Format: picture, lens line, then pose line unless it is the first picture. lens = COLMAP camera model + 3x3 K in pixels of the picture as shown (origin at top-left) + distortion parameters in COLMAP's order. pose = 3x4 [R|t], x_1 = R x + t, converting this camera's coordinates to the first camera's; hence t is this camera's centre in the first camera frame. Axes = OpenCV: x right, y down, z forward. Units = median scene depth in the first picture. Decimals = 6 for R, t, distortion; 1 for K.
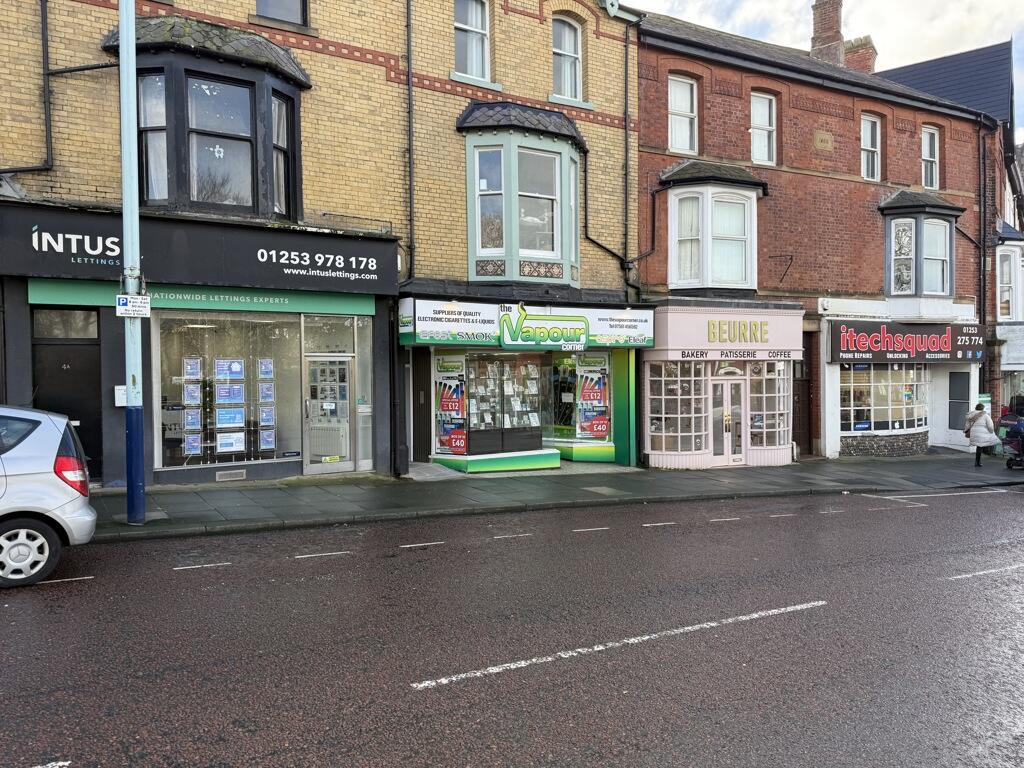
lens RADIAL K [[715.6, 0, 511.8], [0, 715.6, 385.2], [0, 0, 1]] dist [0.010457, -0.000782]
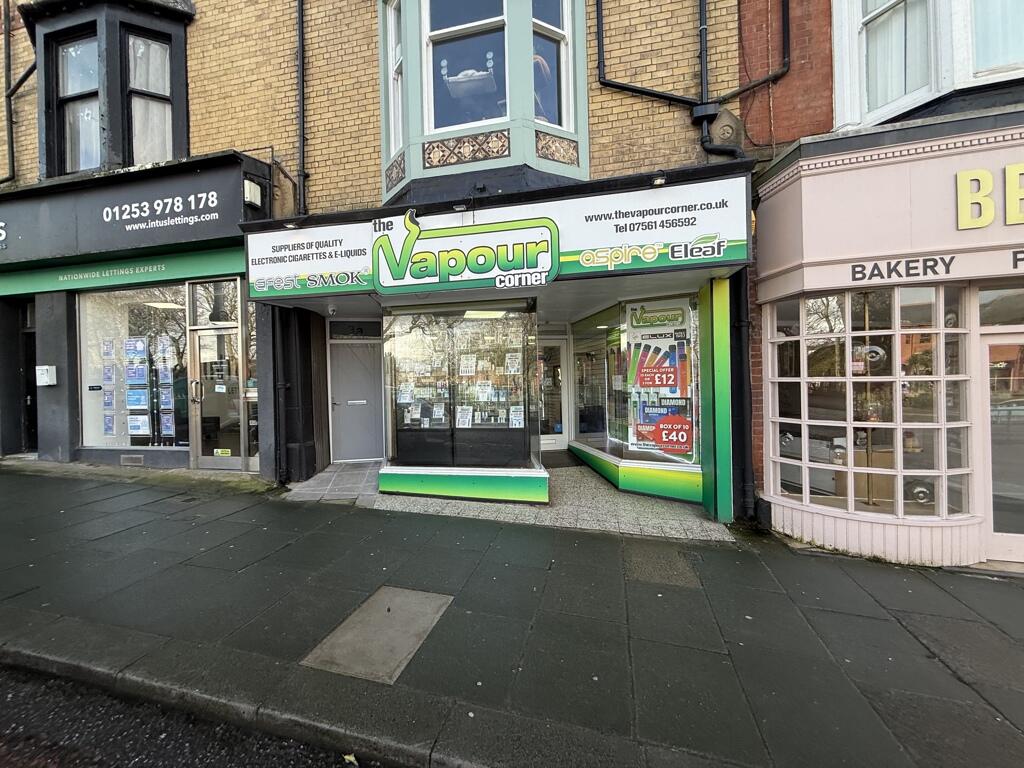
lens RADIAL K [[410.0, 0, 512.3], [0, 410.0, 384.4], [0, 0, 1]] dist [-0.007641, -0.000324]
pose [[0.730635, -0.004502, -0.682754, 0.286750], [-0.000003, 0.999978, -0.006596, 0.024492], [0.682769, 0.004821, 0.730619, 0.793731]]
